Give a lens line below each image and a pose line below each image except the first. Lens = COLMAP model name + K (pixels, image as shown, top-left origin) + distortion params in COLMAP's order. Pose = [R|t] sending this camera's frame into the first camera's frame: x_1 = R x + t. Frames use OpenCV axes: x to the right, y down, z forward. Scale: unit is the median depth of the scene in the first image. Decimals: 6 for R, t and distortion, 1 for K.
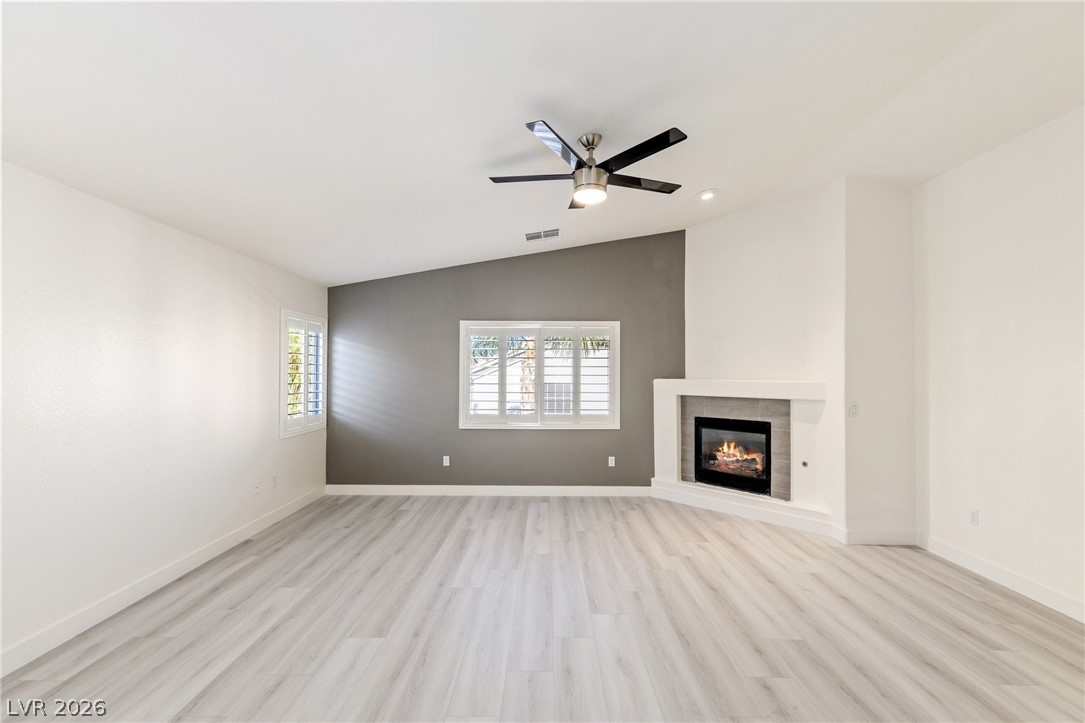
lens RADIAL K [[493.4, 0, 547.2], [0, 493.4, 367.6], [0, 0, 1]] dist [0.010434, -0.001898]
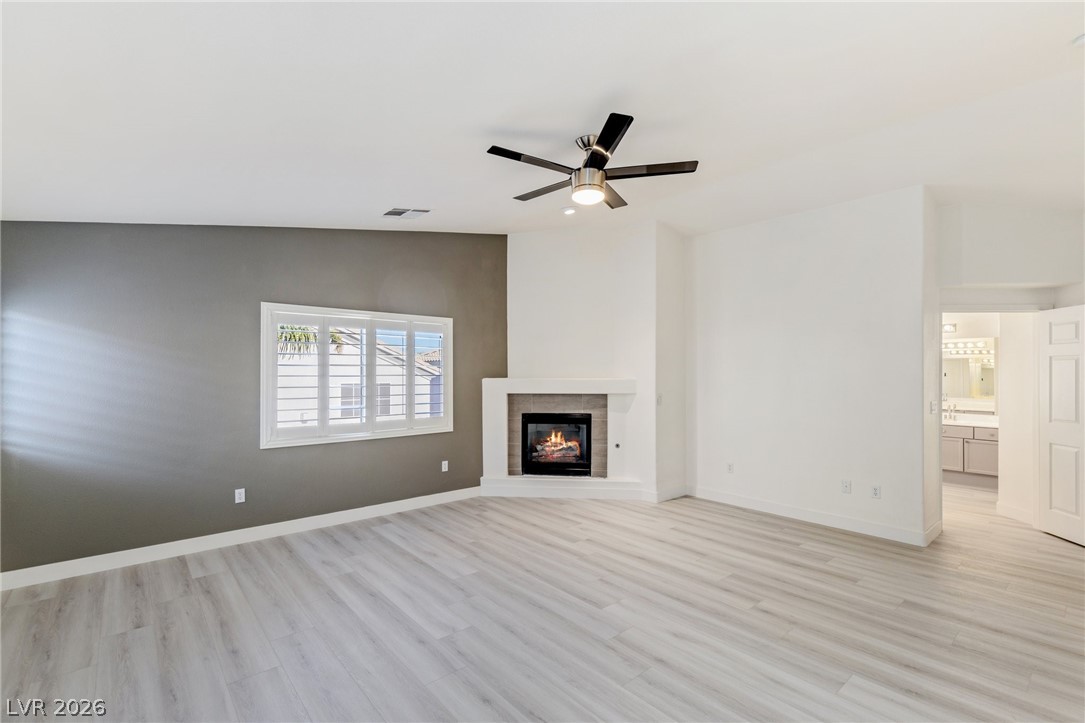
lens RADIAL K [[493.4, 0, 546.0], [0, 493.4, 368.5], [0, 0, 1]] dist [0.010434, -0.001898]
pose [[0.746885, 0.001803, 0.664951, -0.420264], [-0.004530, 0.999987, 0.002377, 0.000257], [-0.664938, -0.004787, 0.746884, 0.197676]]
